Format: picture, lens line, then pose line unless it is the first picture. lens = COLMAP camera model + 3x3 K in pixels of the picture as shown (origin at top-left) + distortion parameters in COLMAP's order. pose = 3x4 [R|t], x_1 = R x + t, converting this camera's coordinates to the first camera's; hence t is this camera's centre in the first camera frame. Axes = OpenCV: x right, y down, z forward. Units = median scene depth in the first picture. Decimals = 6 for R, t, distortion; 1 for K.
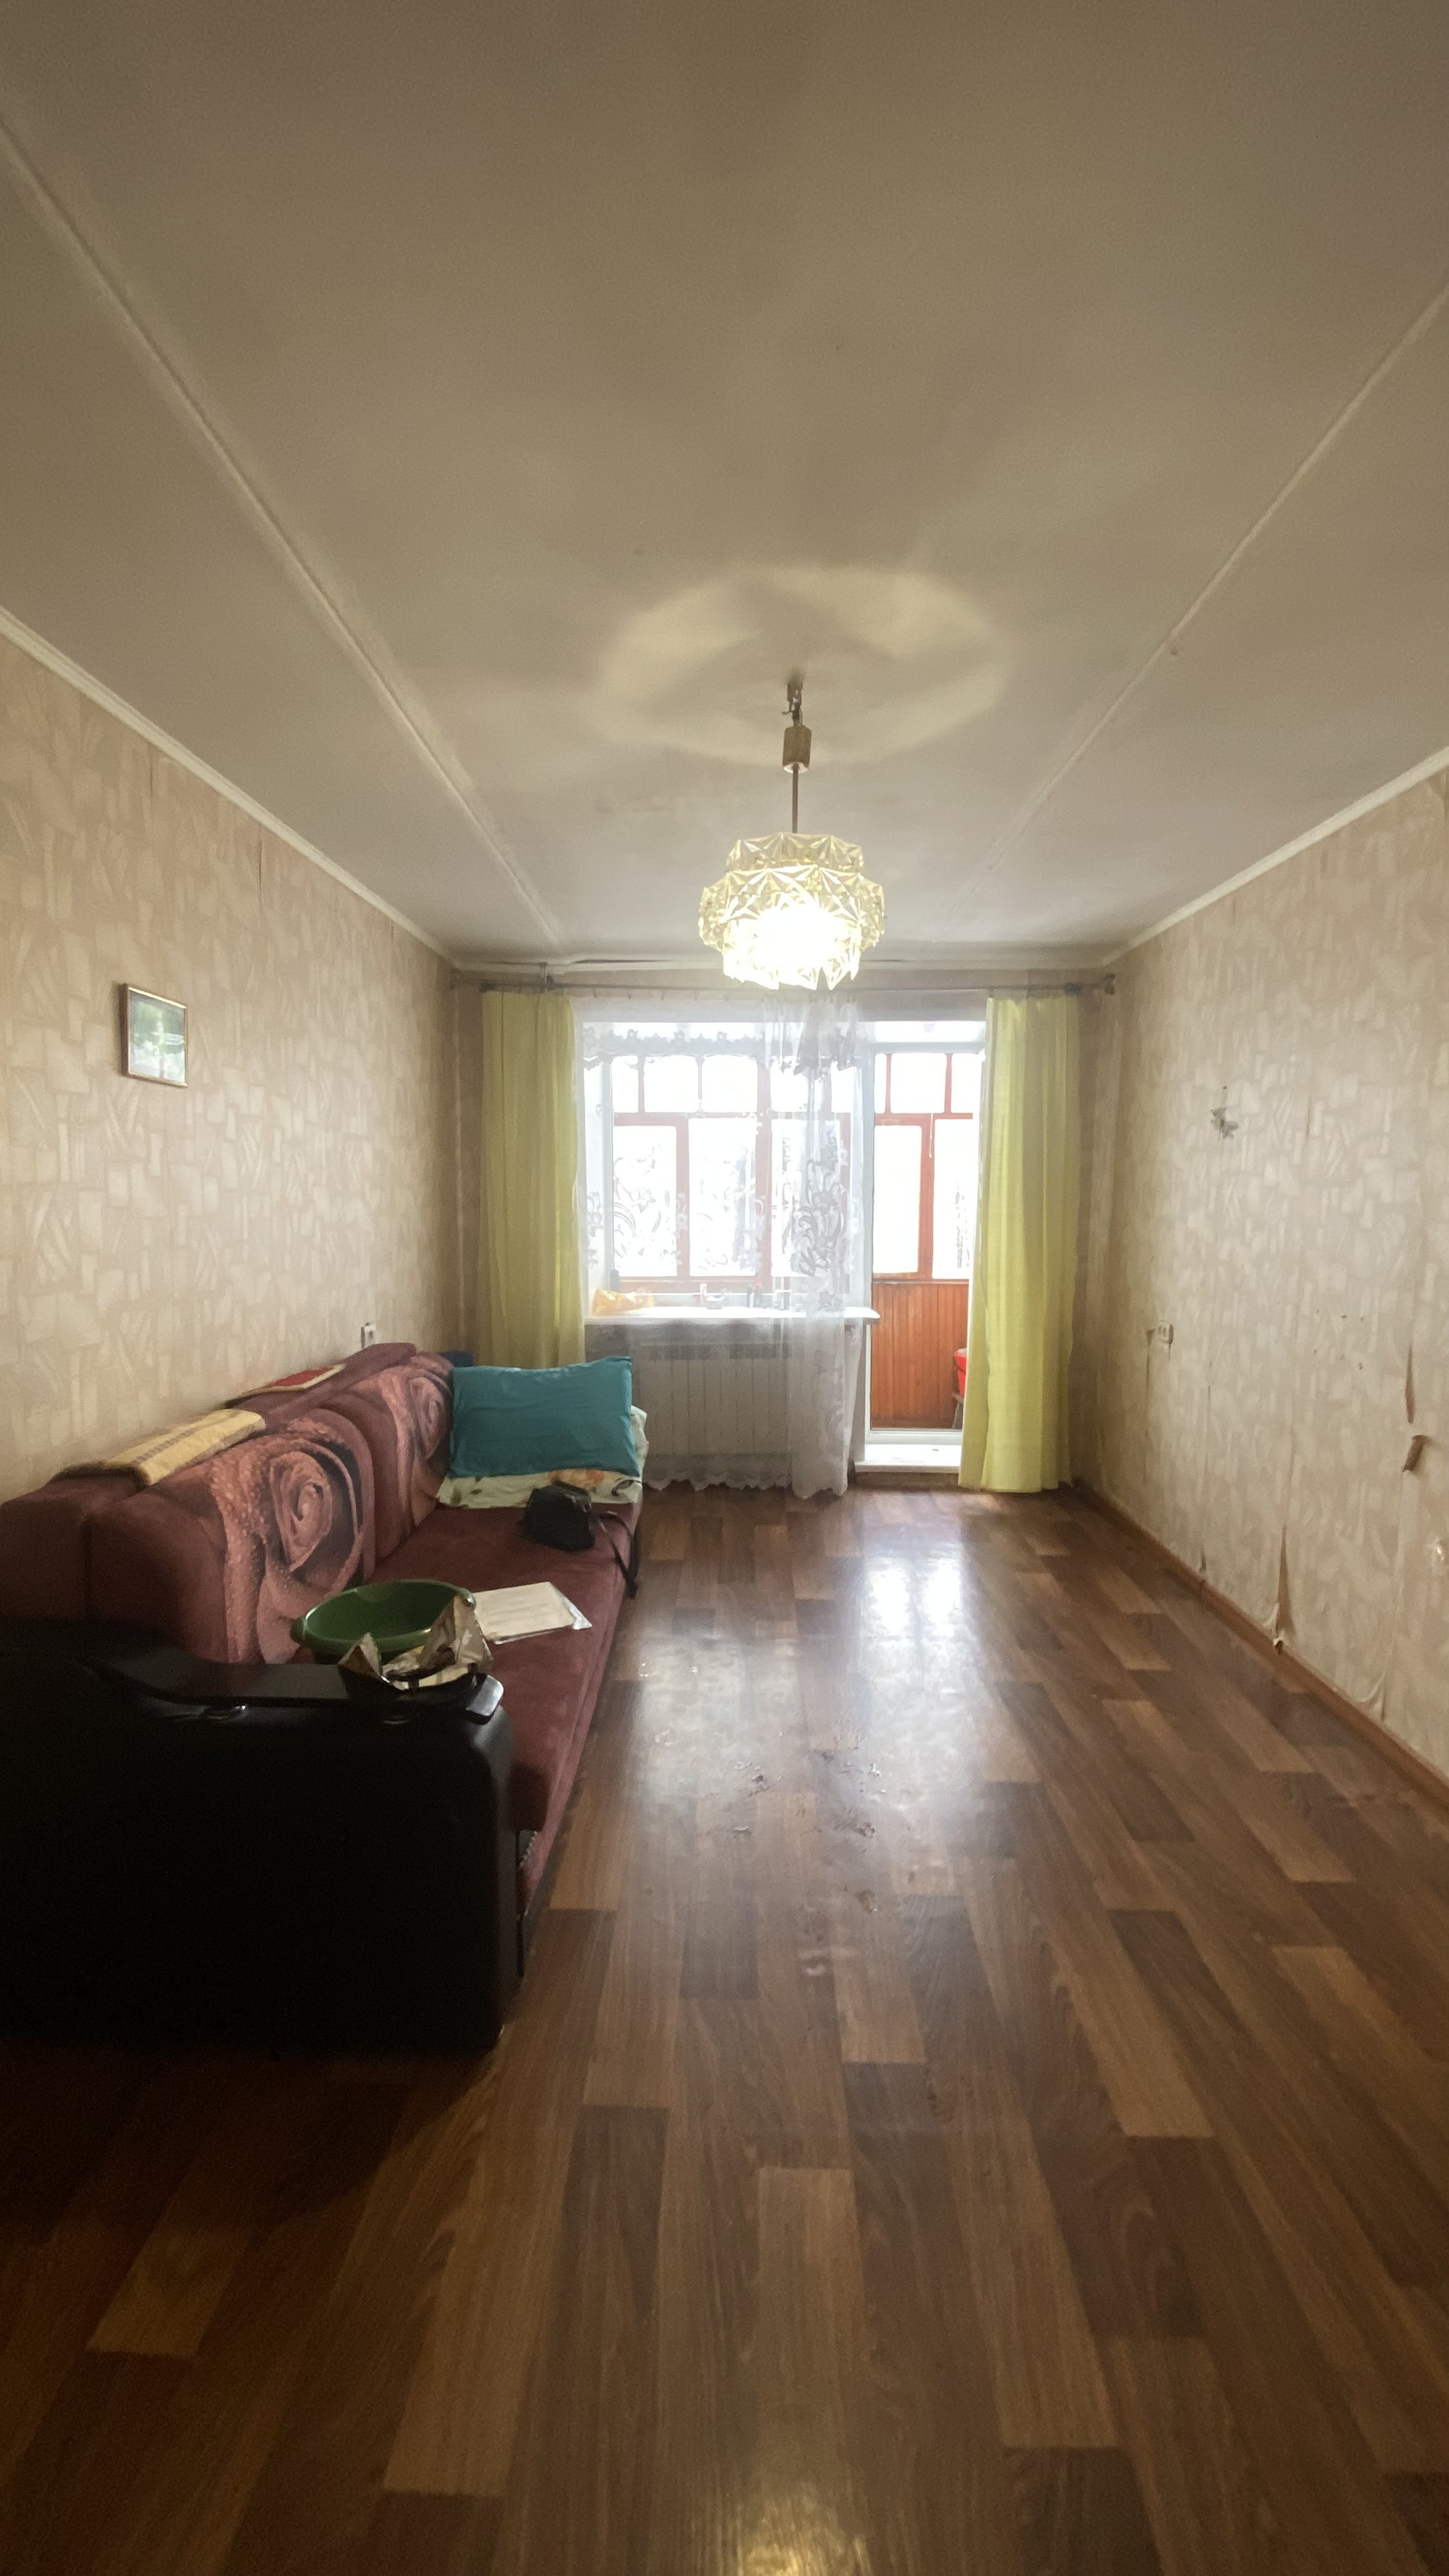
lens RADIAL K [[1054.5, 0, 731.0], [0, 1054.5, 1271.4], [0, 0, 1]] dist [-0.011762, -0.006097]
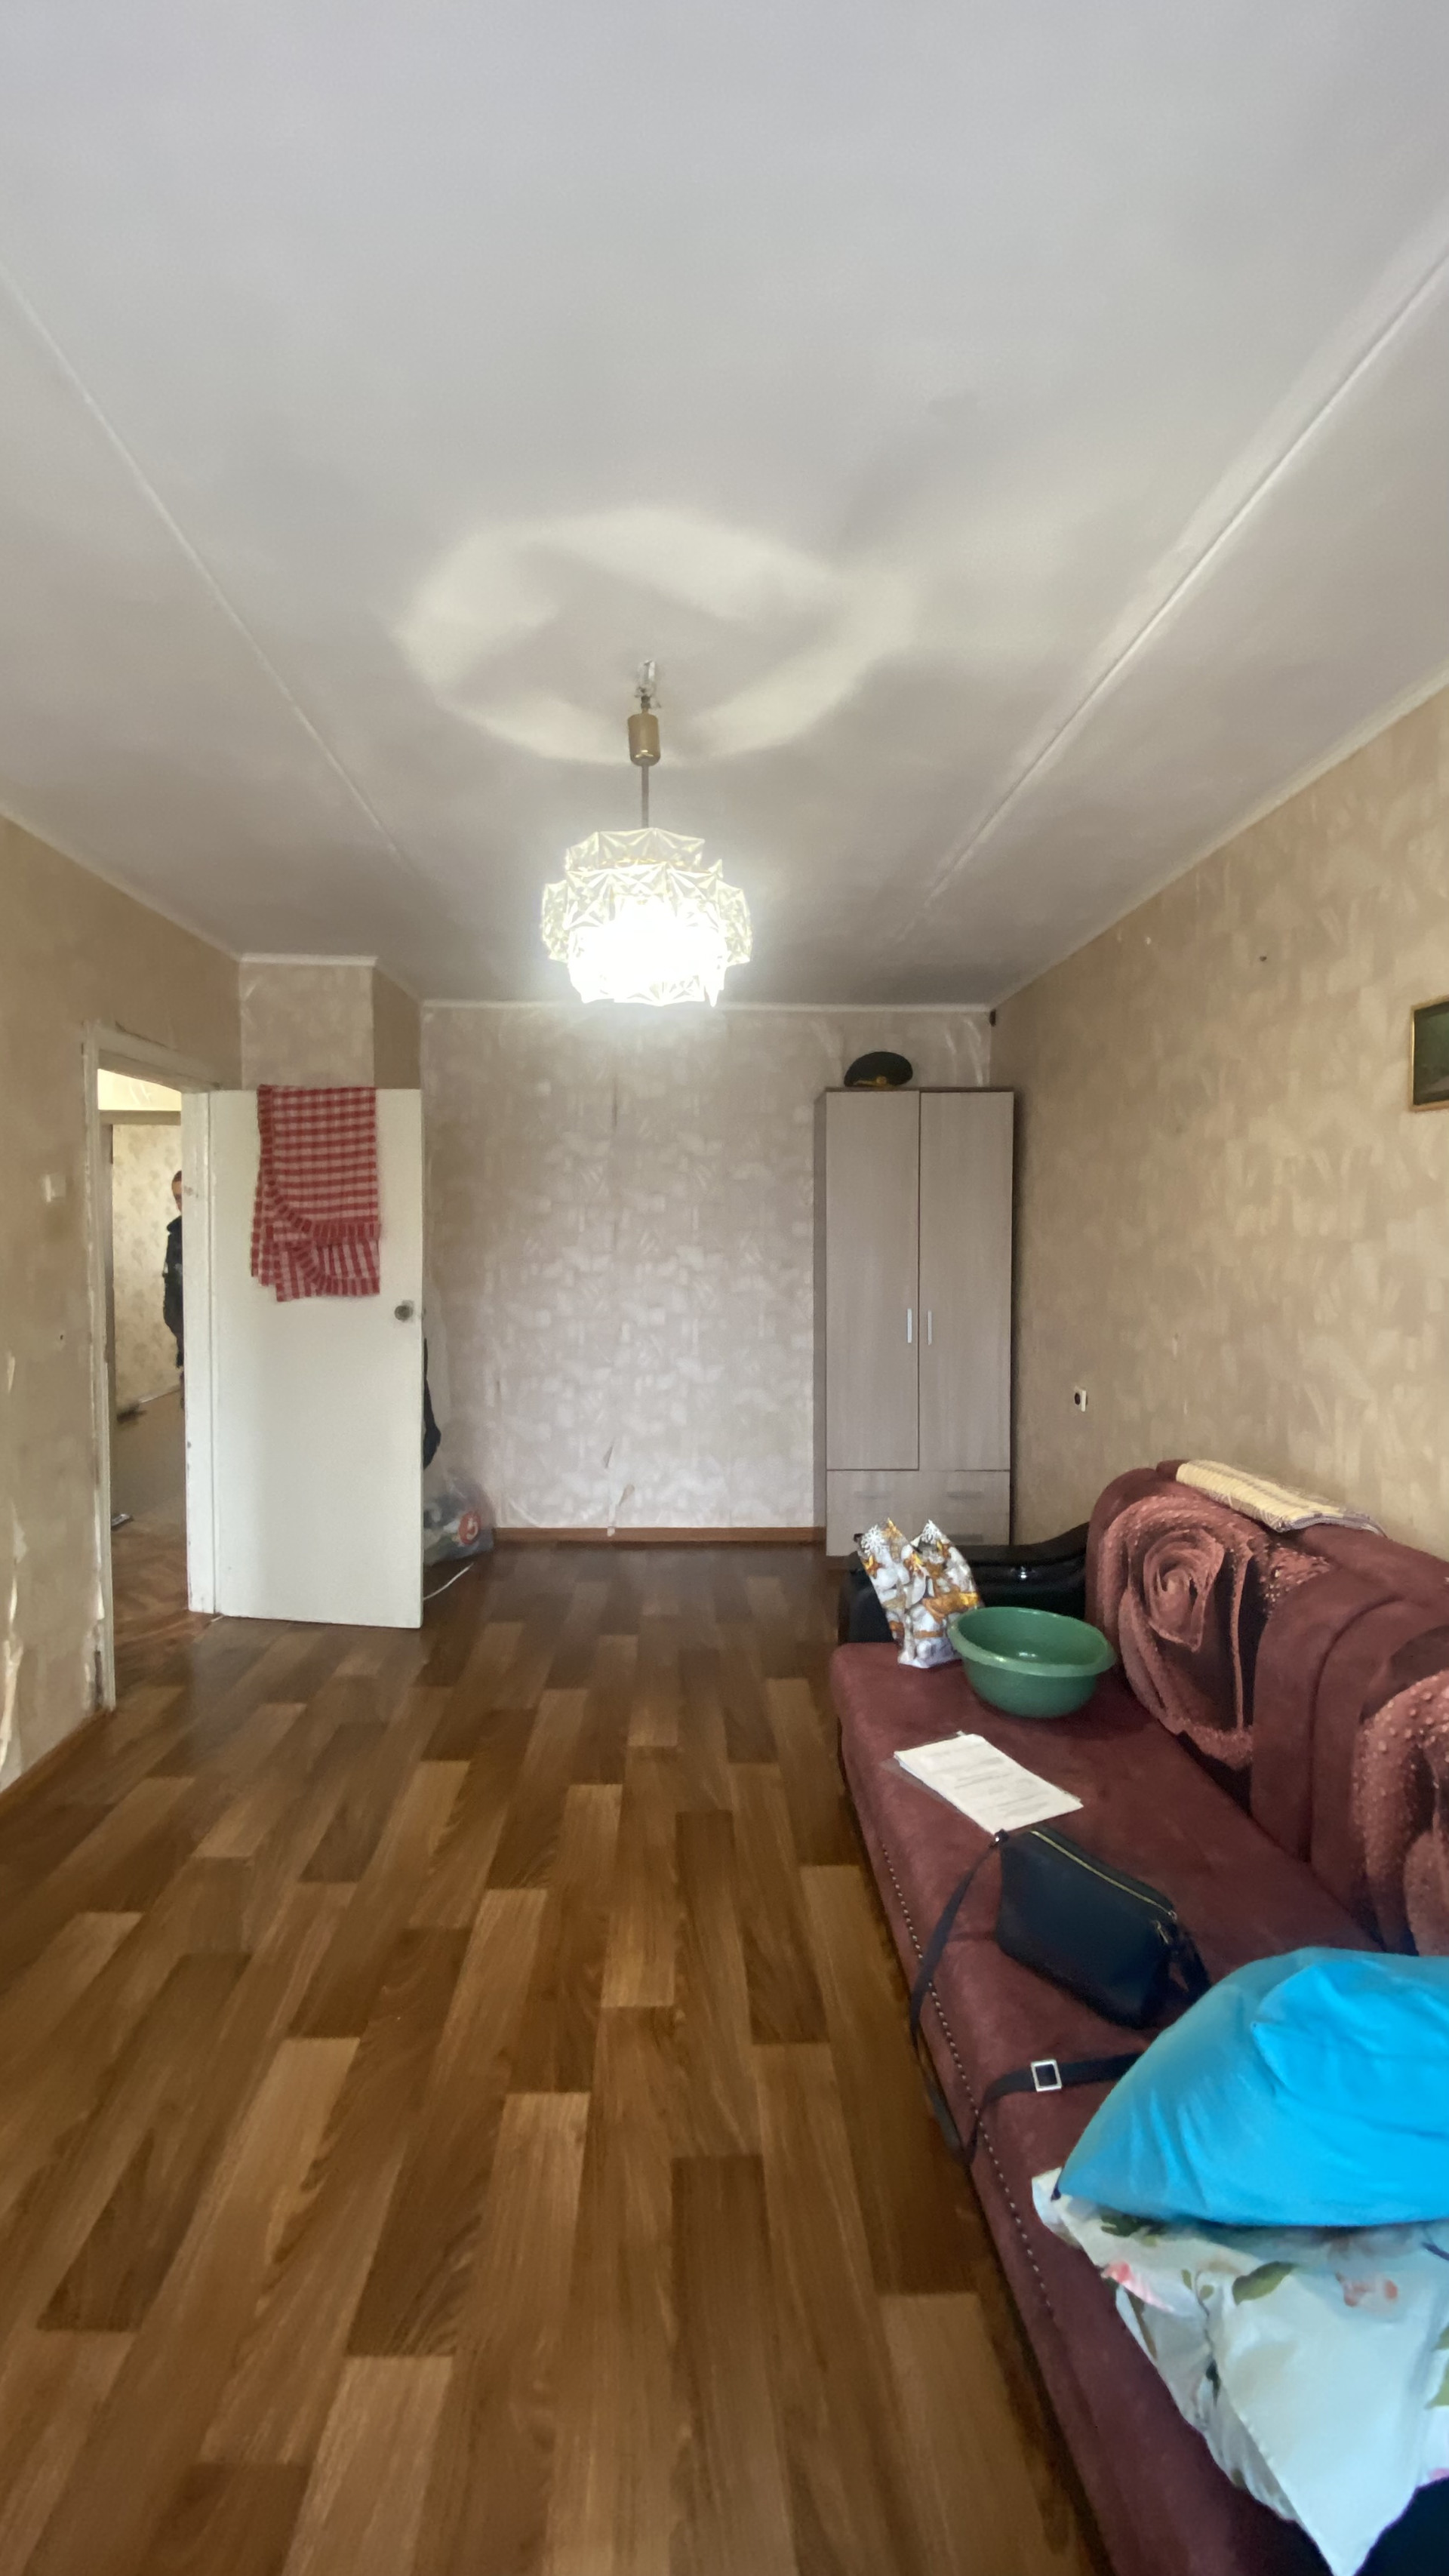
lens RADIAL K [[1054.5, 0, 730.5], [0, 1054.5, 1291.4], [0, 0, 1]] dist [-0.011762, -0.006097]
pose [[-0.997584, -0.008302, -0.068970, 0.049214], [-0.017493, 0.990860, 0.133753, -0.158125], [0.067229, 0.134636, -0.988612, 1.989551]]
